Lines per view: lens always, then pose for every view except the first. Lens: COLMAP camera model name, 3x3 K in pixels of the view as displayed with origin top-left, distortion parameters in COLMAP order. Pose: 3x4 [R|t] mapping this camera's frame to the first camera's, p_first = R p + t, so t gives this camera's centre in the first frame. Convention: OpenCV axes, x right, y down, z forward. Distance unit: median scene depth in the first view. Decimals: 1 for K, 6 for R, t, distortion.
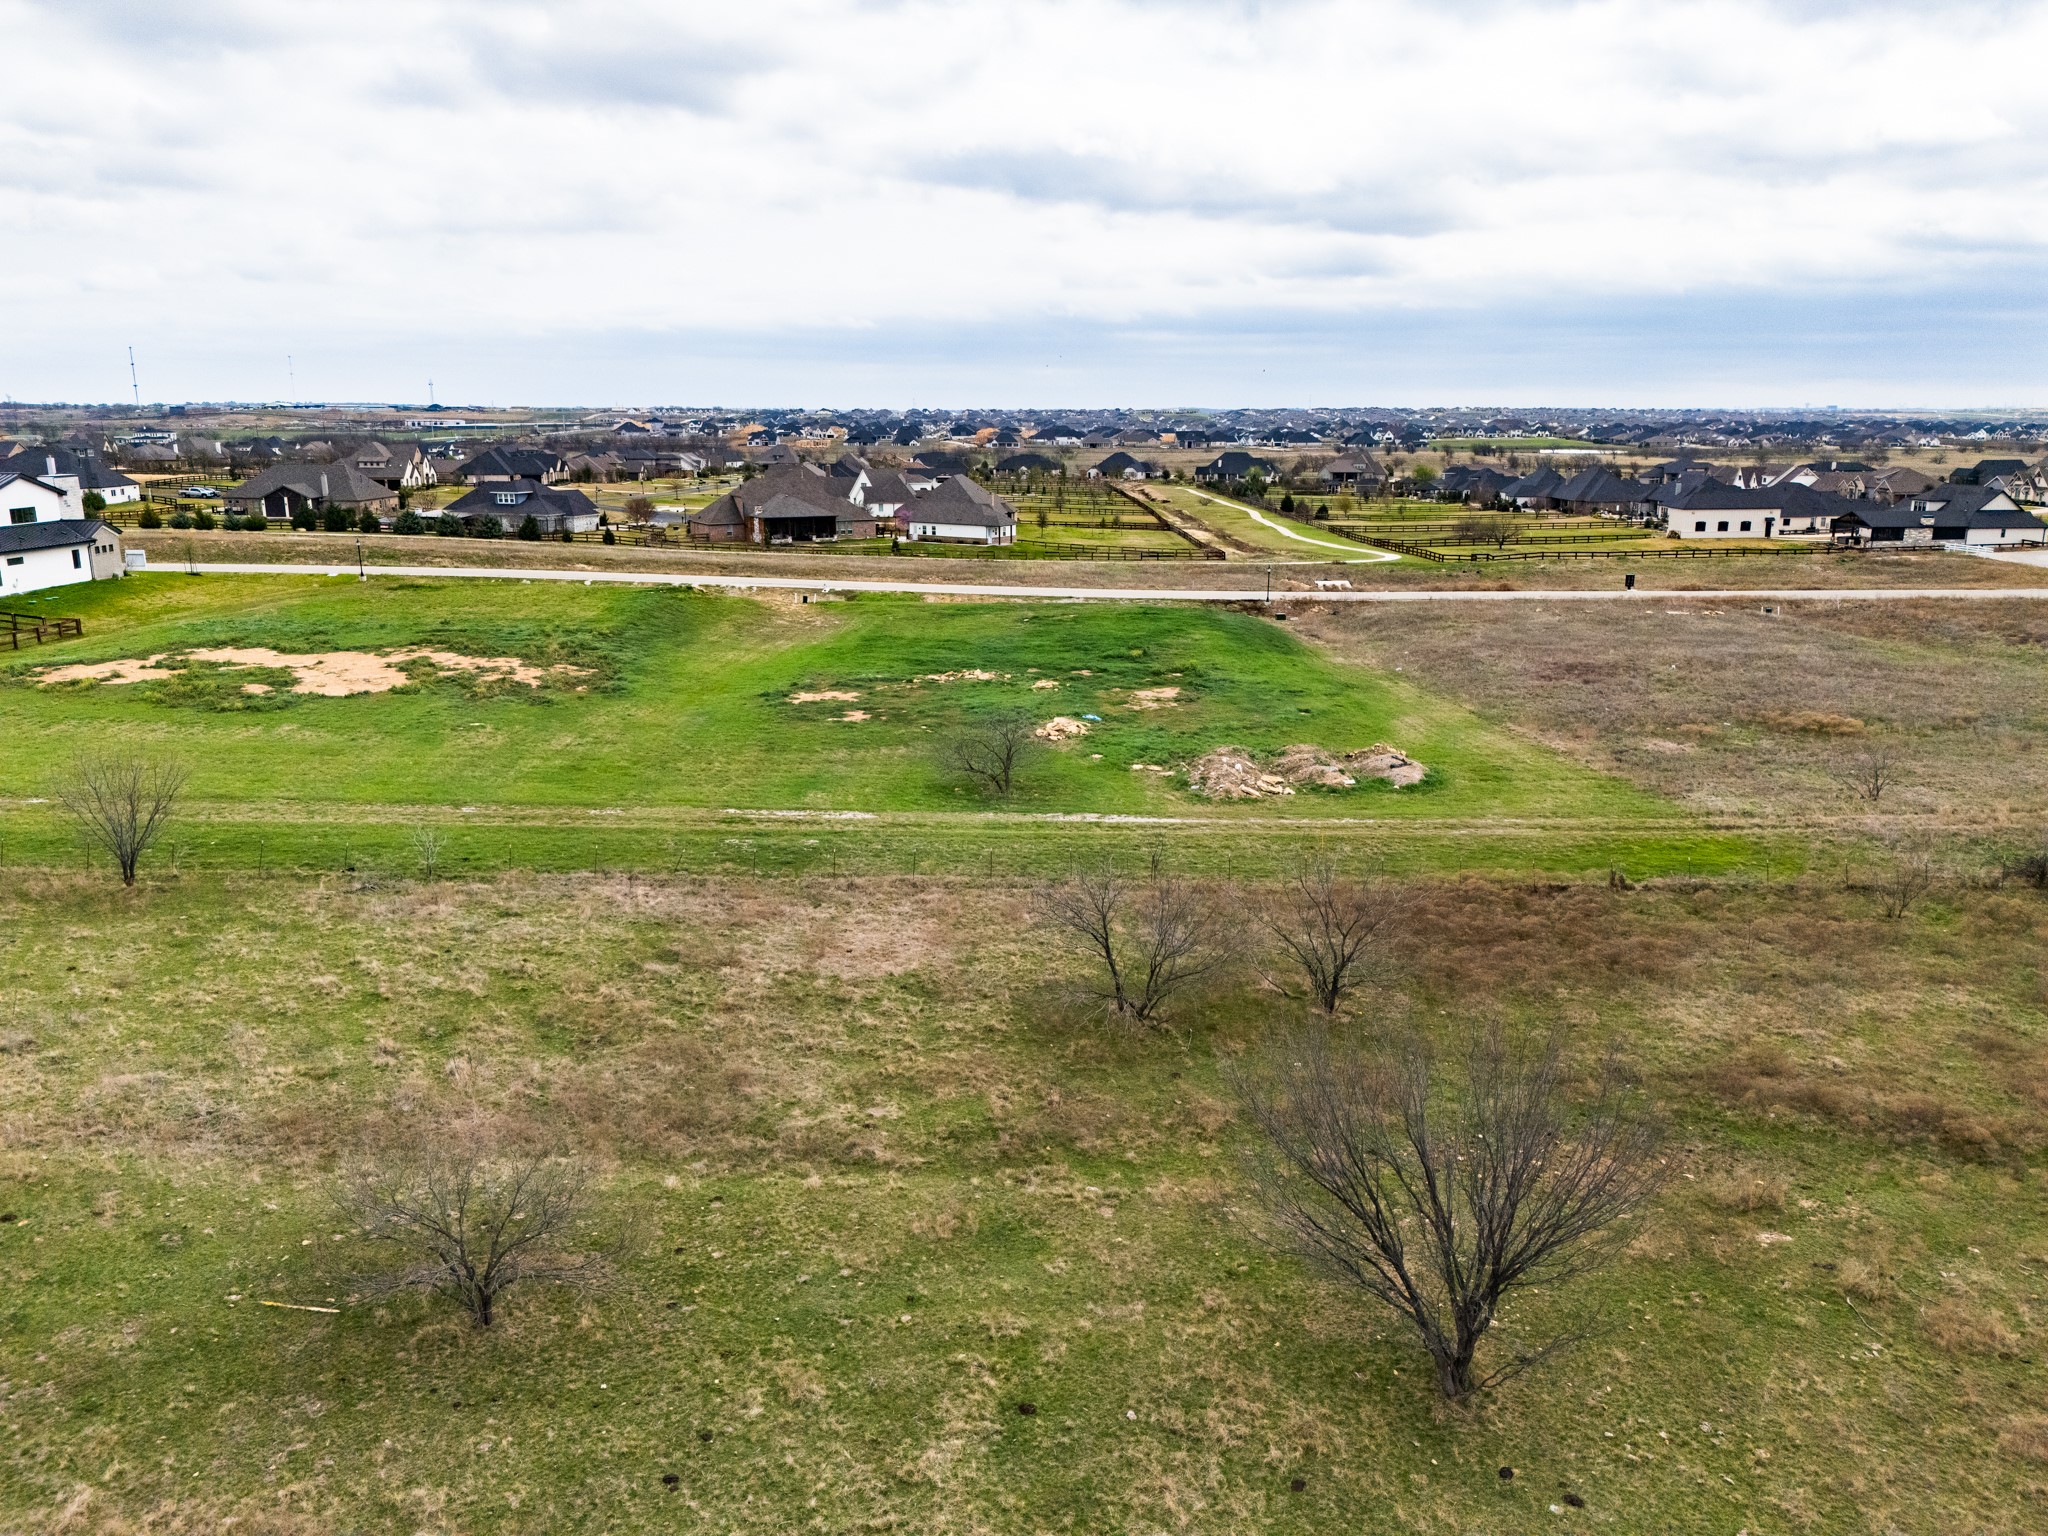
lens RADIAL K [[1498.5, 0, 1034.2], [0, 1498.5, 763.5], [0, 0, 1]] dist [0.067035, -0.050422]
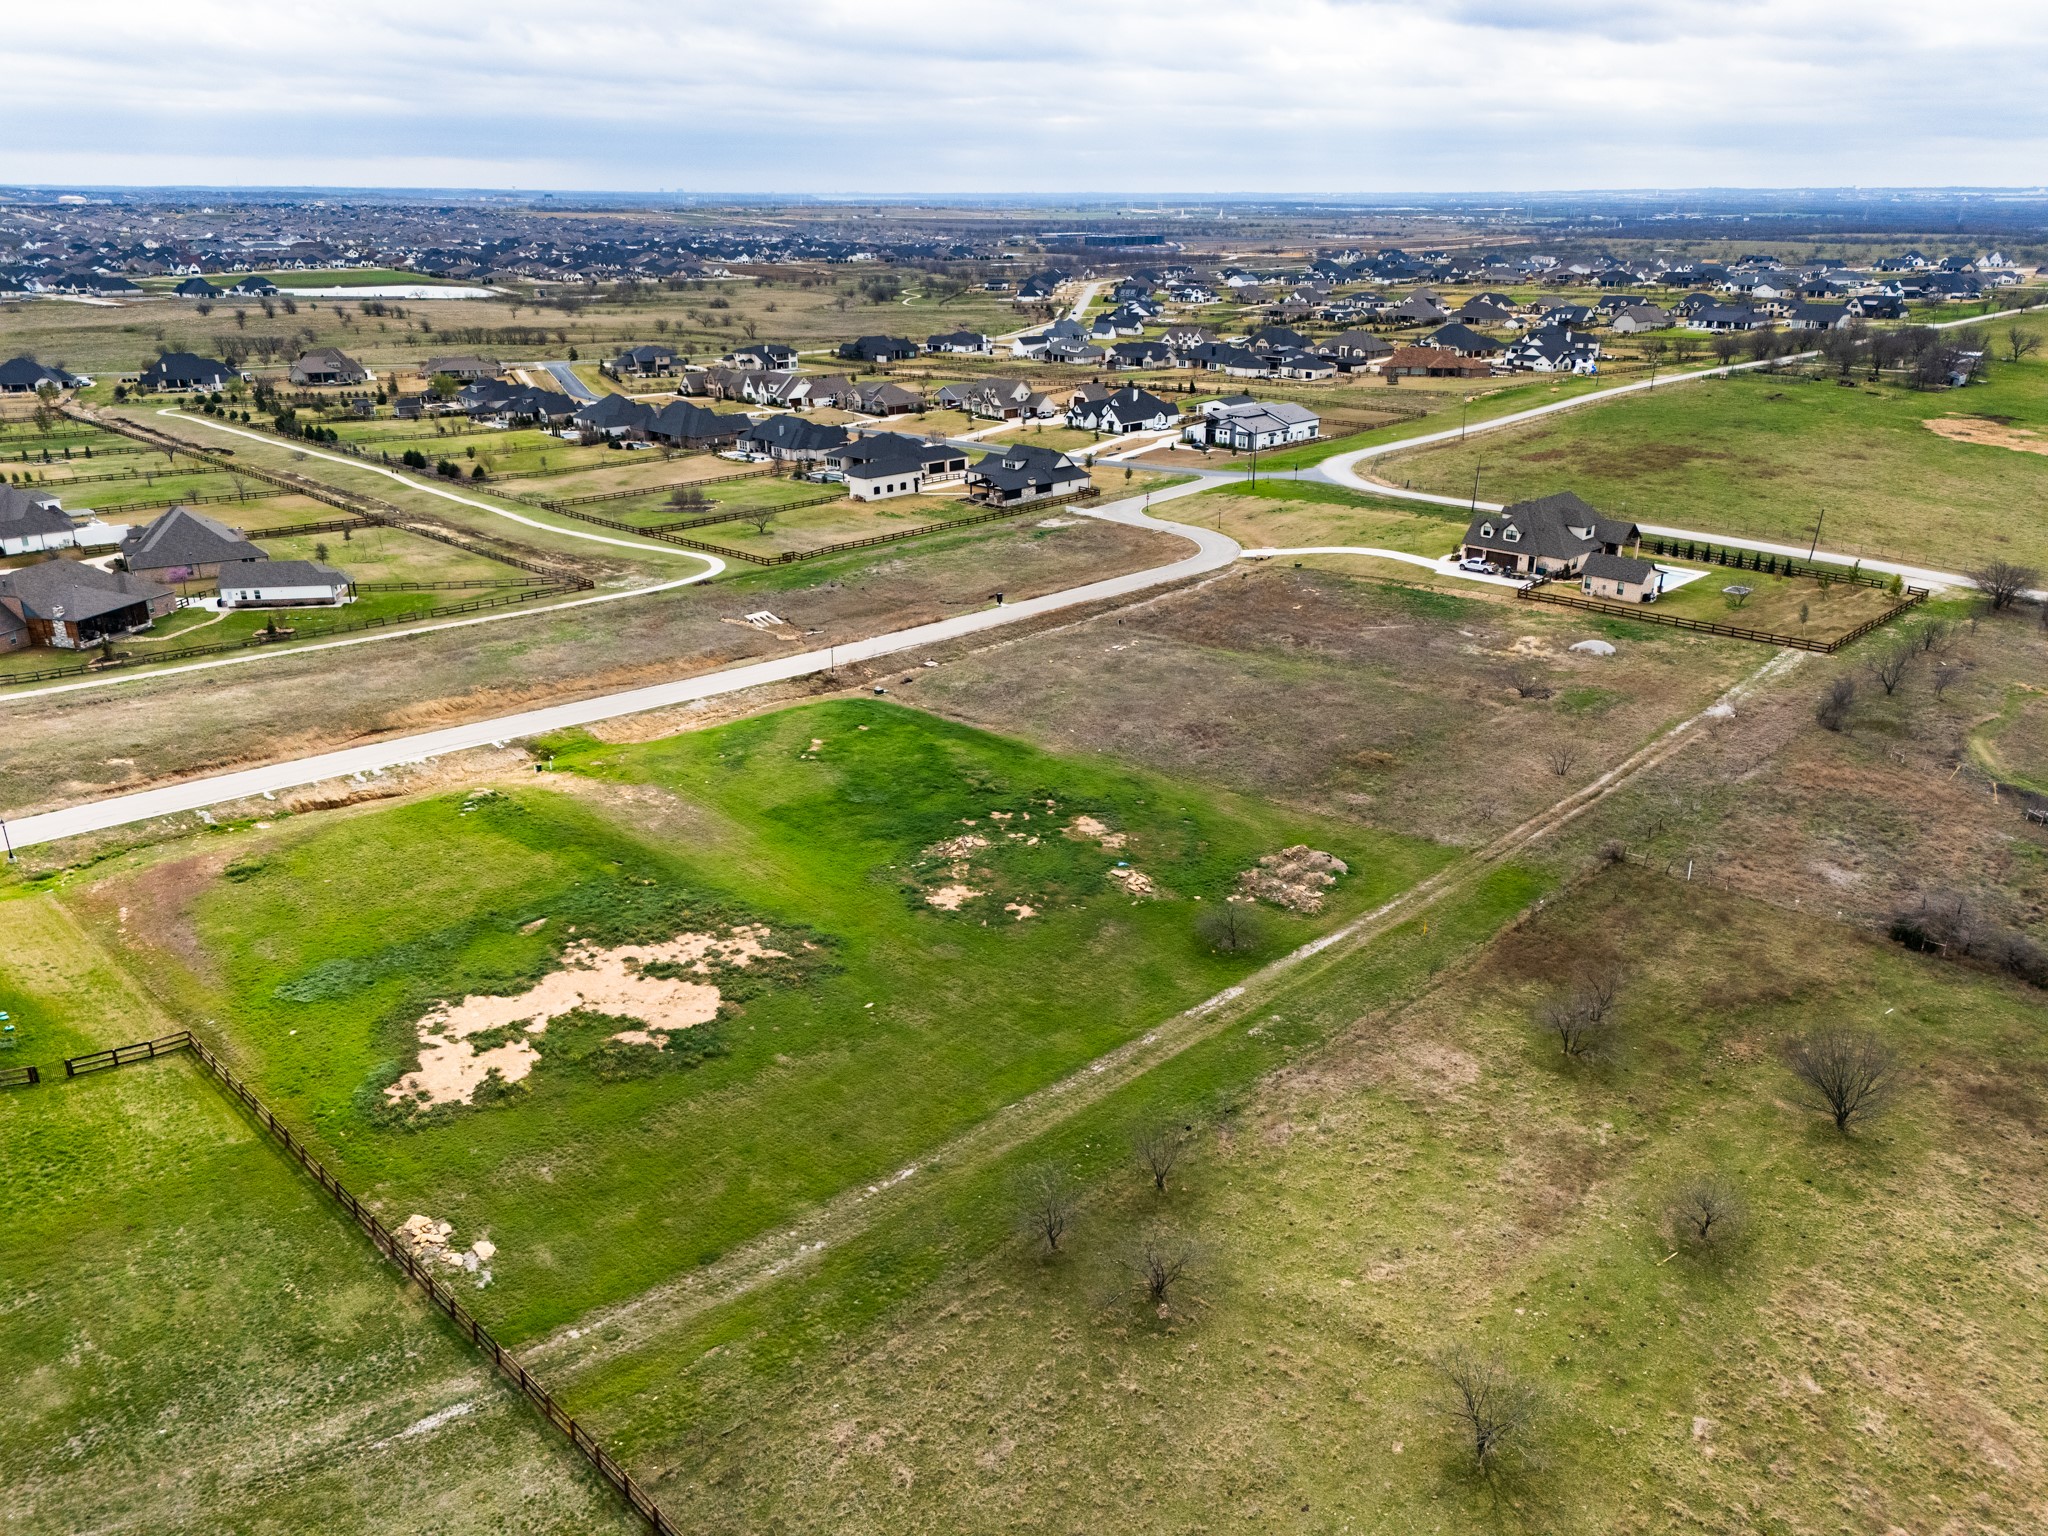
lens RADIAL K [[1499.0, 0, 1035.0], [0, 1499.0, 760.3], [0, 0, 1]] dist [0.077386, -0.075420]
pose [[0.713588, -0.242558, 0.657235, -1.263118], [0.153330, 0.969478, 0.191318, -0.550764], [-0.683581, -0.035748, 0.728999, -0.117260]]
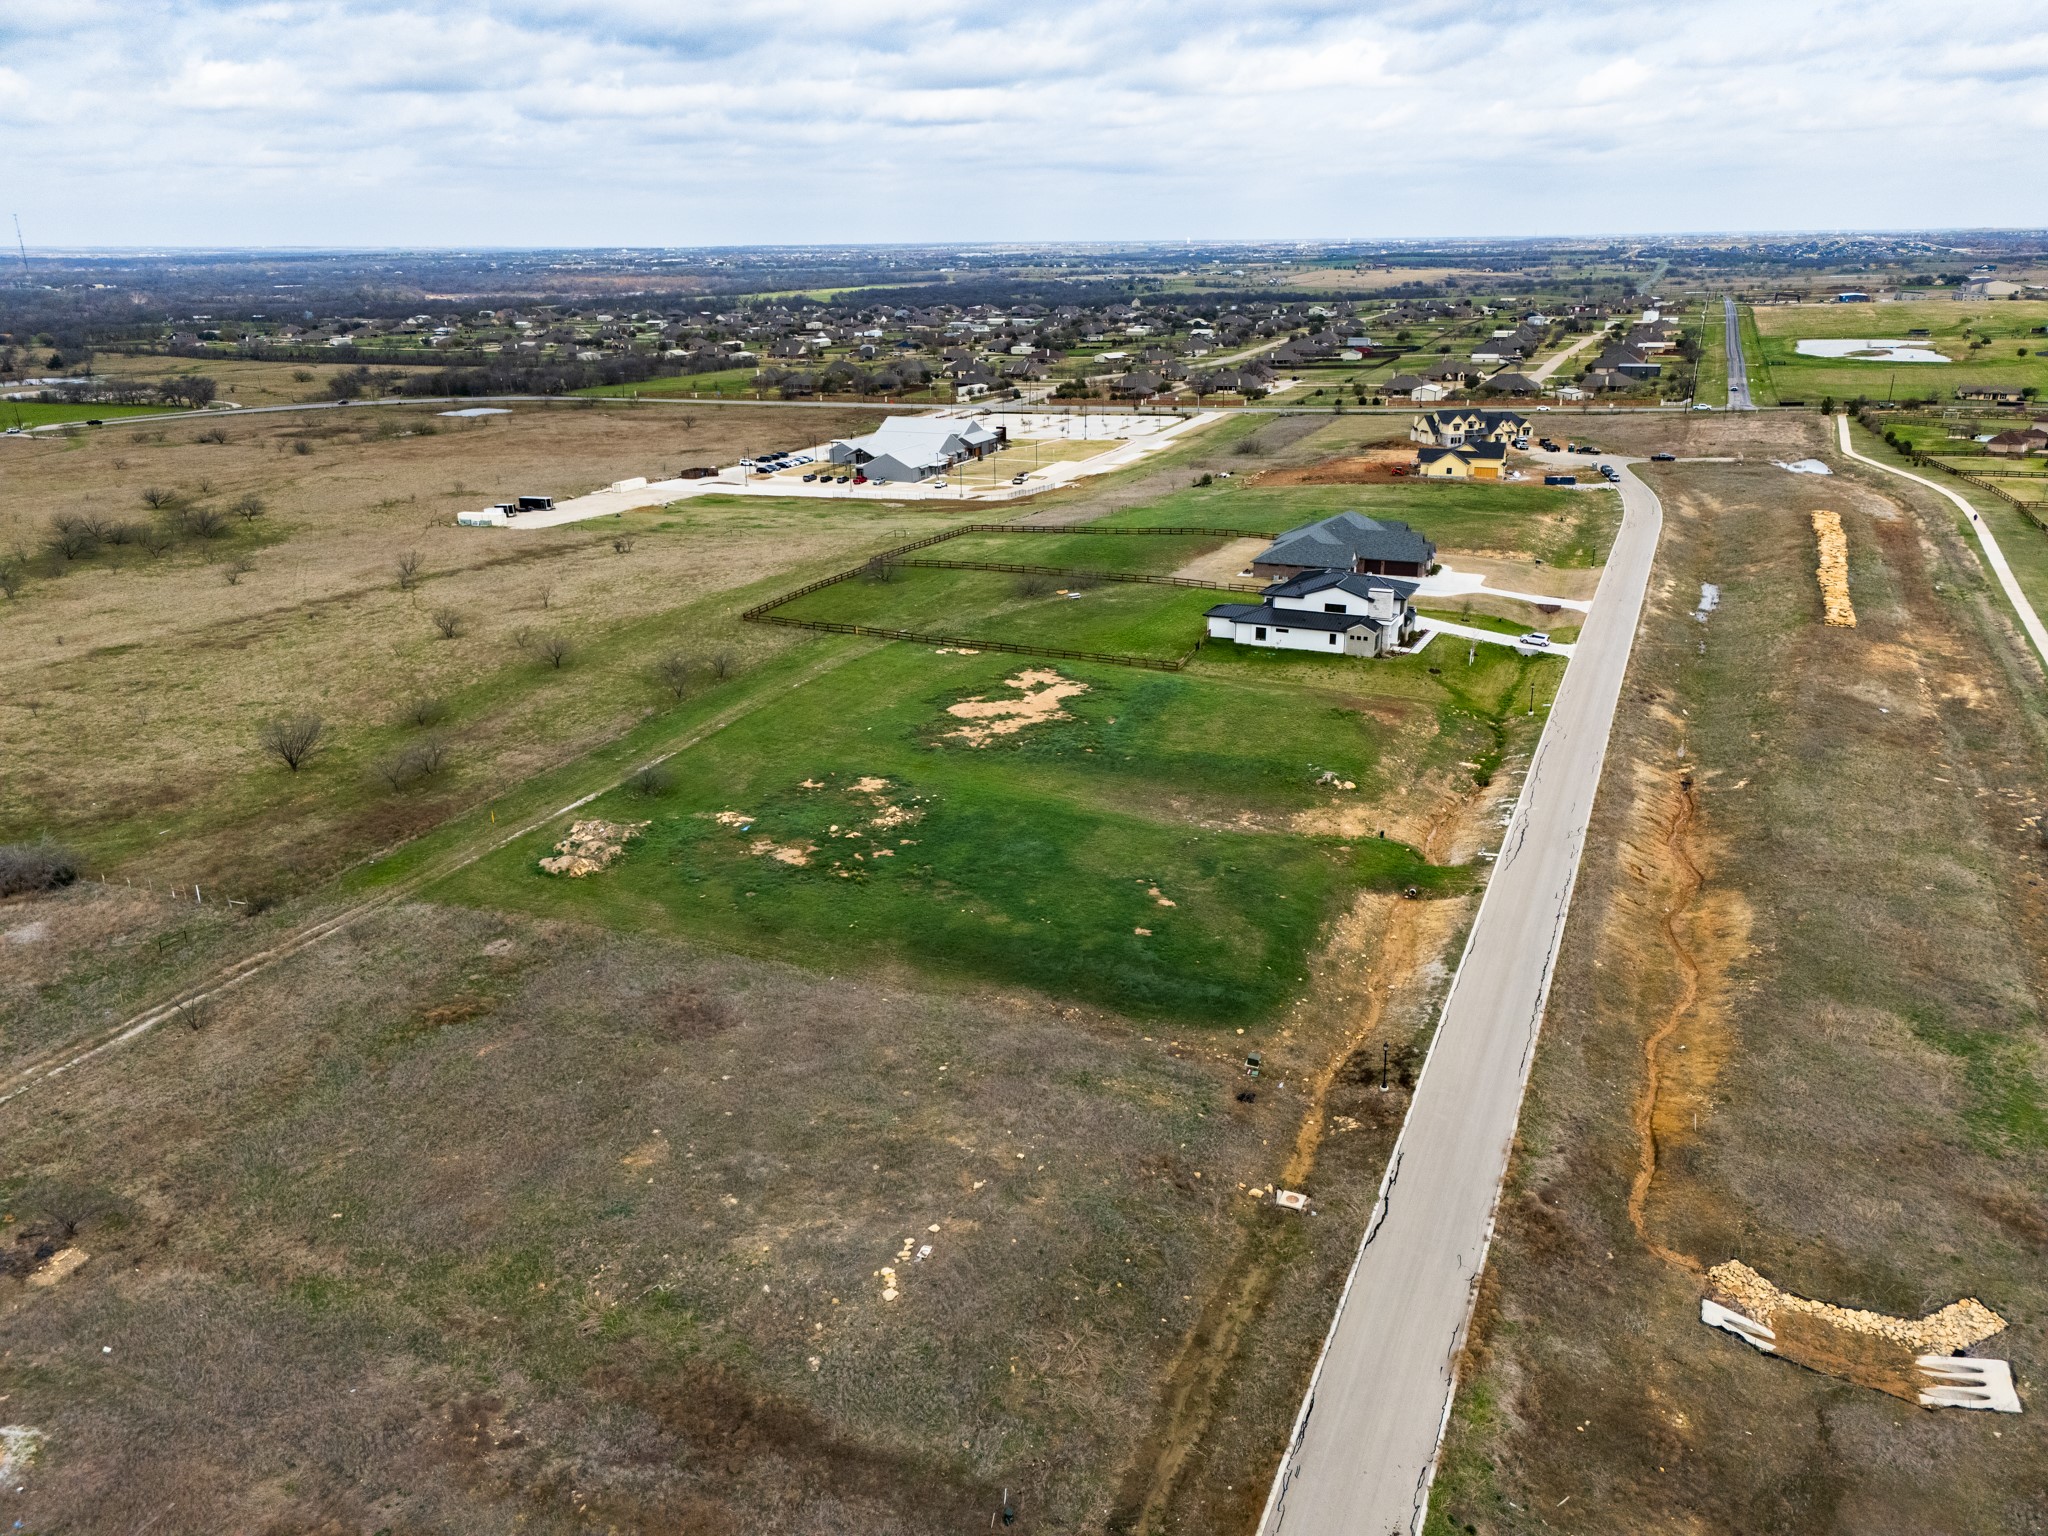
lens RADIAL K [[1498.5, 0, 1034.2], [0, 1498.5, 763.5], [0, 0, 1]] dist [0.067035, -0.050422]
pose [[-0.413127, 0.302272, -0.859044, 1.733251], [-0.195456, 0.891893, 0.407828, -1.100403], [0.889451, 0.336391, -0.309384, 2.224229]]
